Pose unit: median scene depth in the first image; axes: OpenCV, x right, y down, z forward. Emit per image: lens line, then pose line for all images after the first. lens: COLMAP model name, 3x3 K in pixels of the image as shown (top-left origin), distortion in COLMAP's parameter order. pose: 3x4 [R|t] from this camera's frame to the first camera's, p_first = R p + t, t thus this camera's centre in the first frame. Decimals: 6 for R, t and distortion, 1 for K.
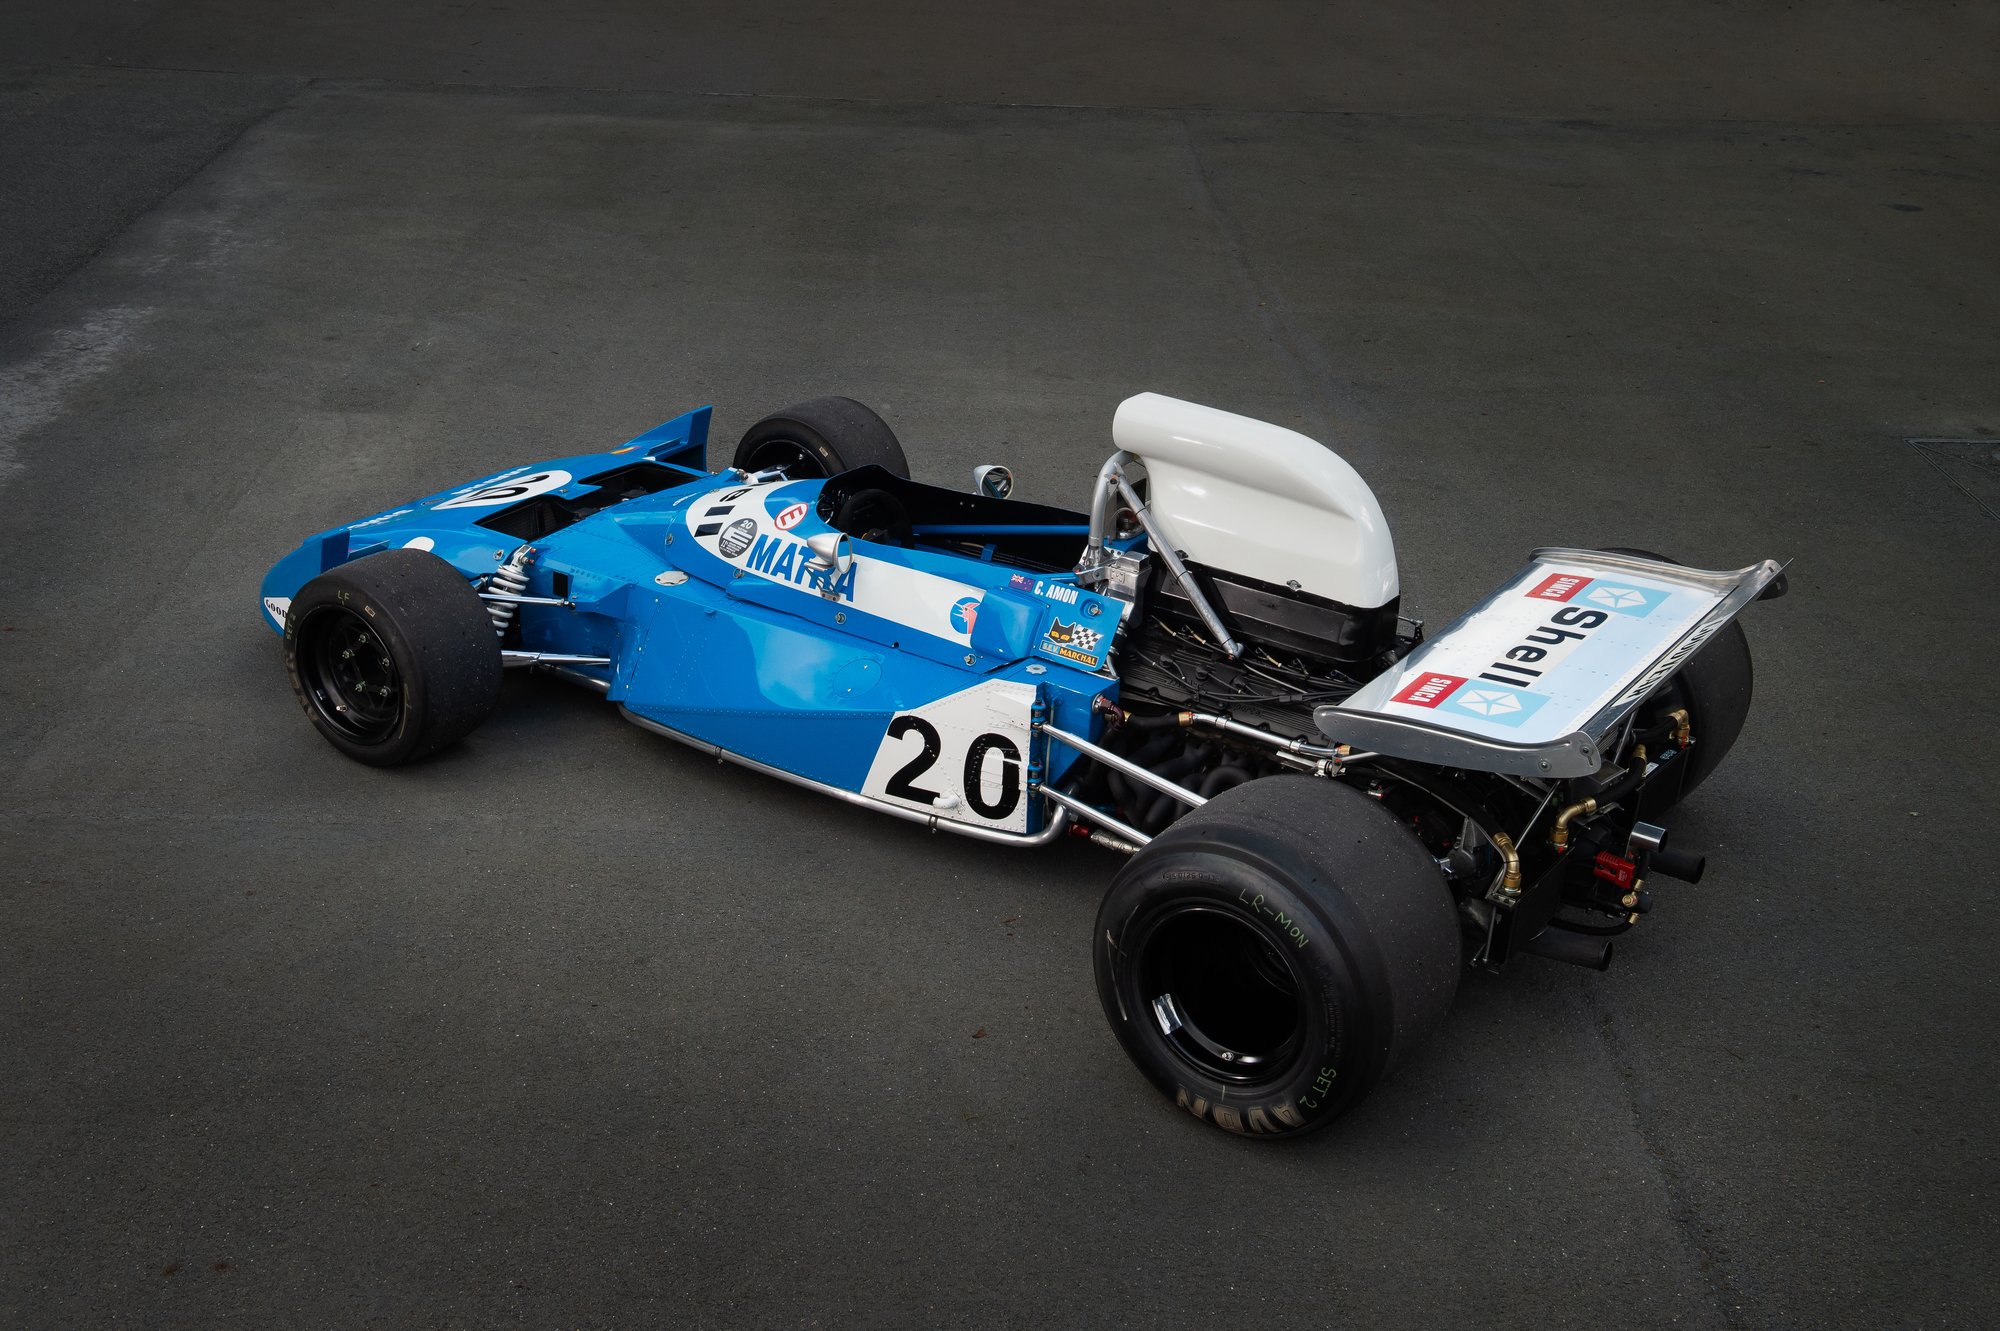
lens RADIAL K [[2481.7, 0, 1000.0], [0, 2481.7, 665.5], [0, 0, 1]] dist [0.112947, 0.008688]
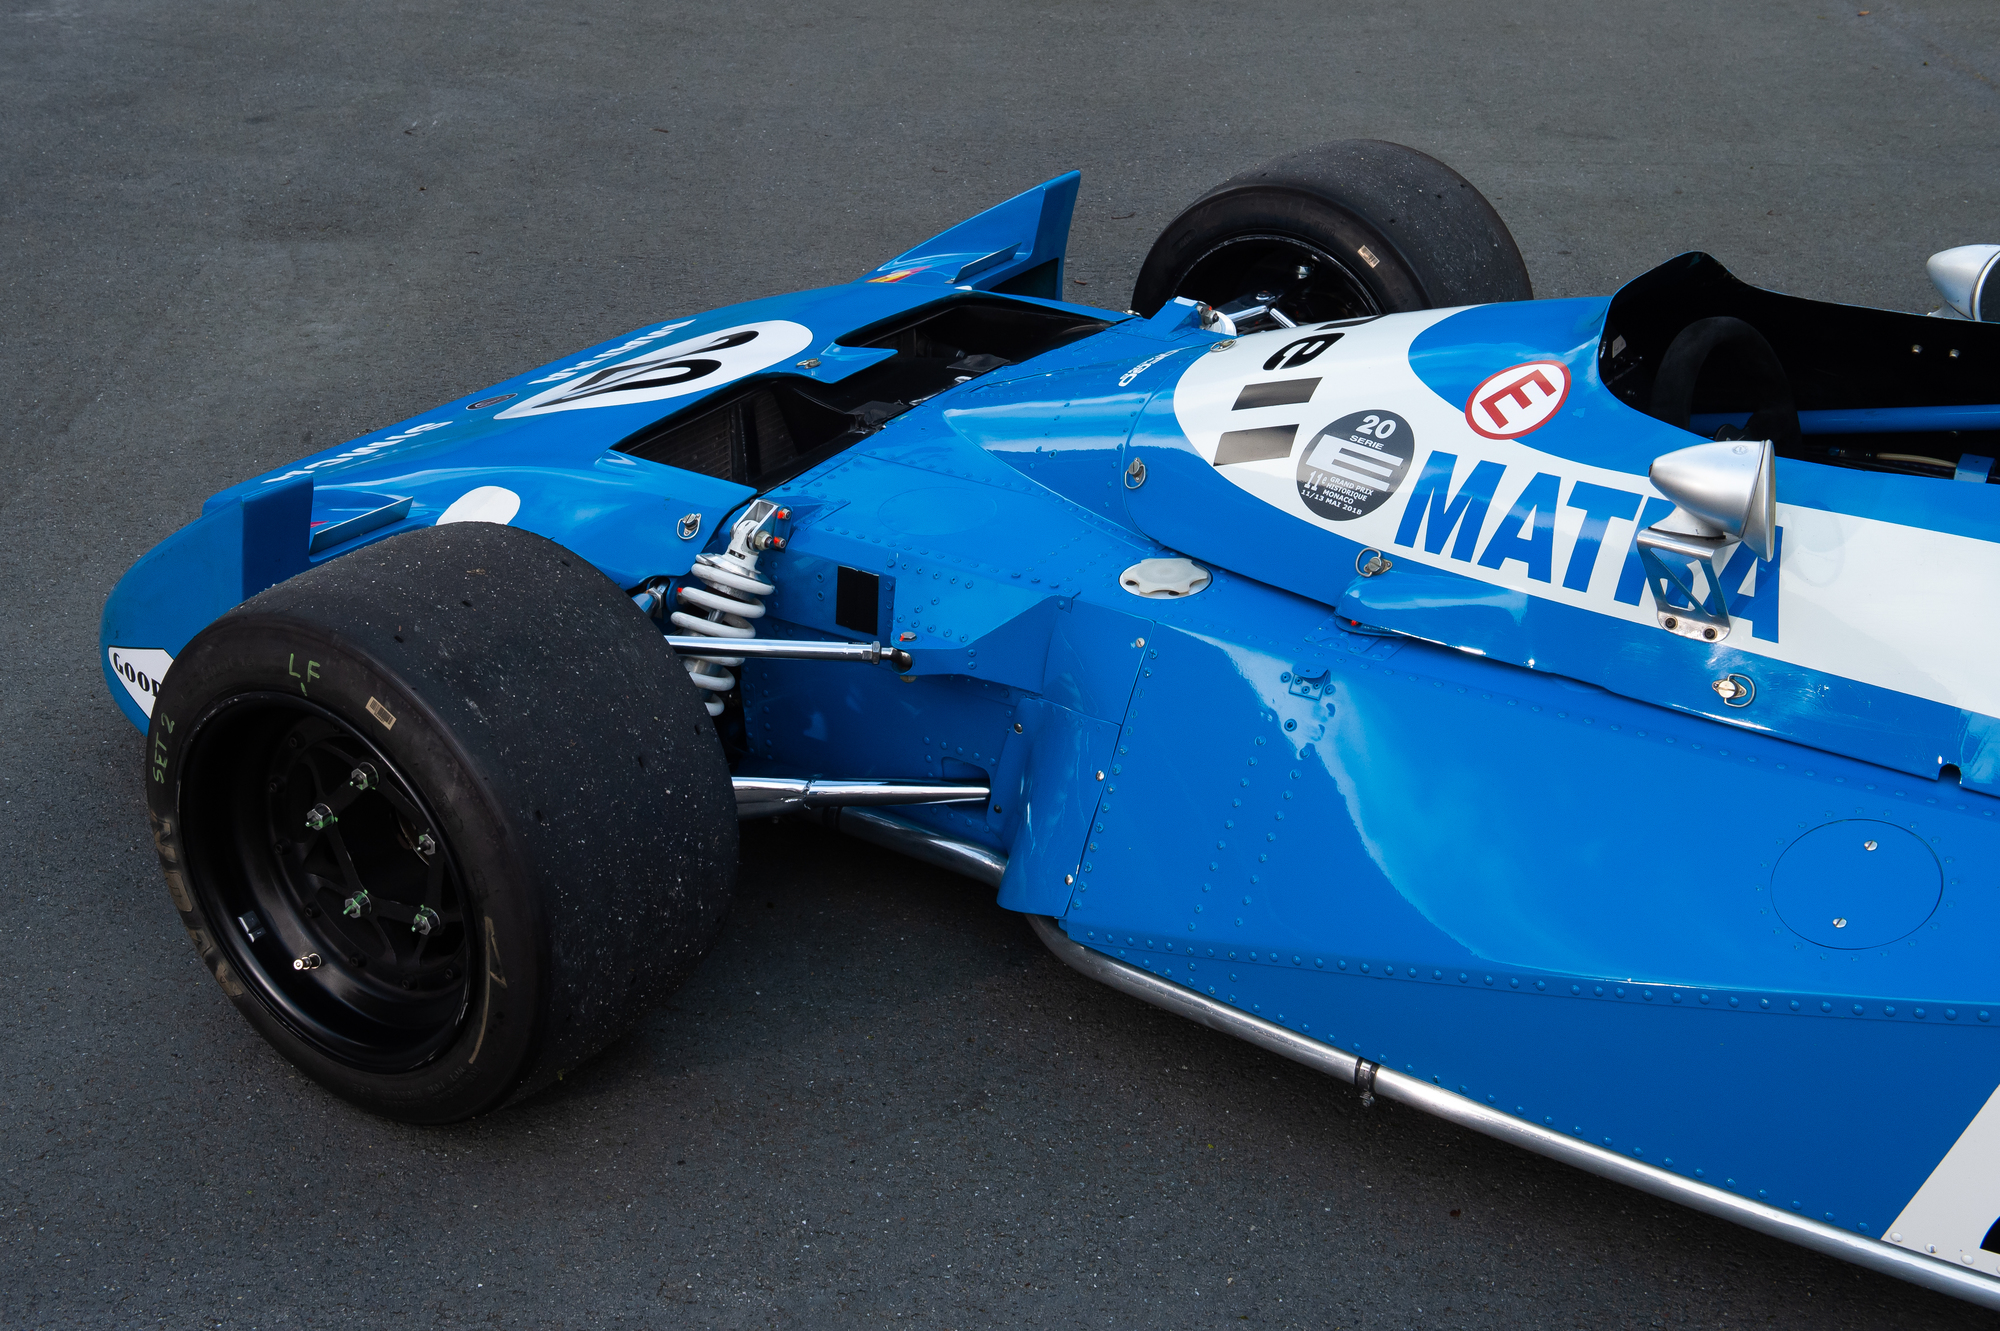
lens RADIAL K [[3021.4, 0, 1000.0], [0, 3021.4, 665.5], [0, 0, 1]] dist [0.118846, -0.036345]
pose [[0.999078, -0.030231, -0.030495, -0.132765], [0.030903, 0.999285, 0.021790, -0.030209], [0.029815, -0.022712, 0.999297, 0.504358]]
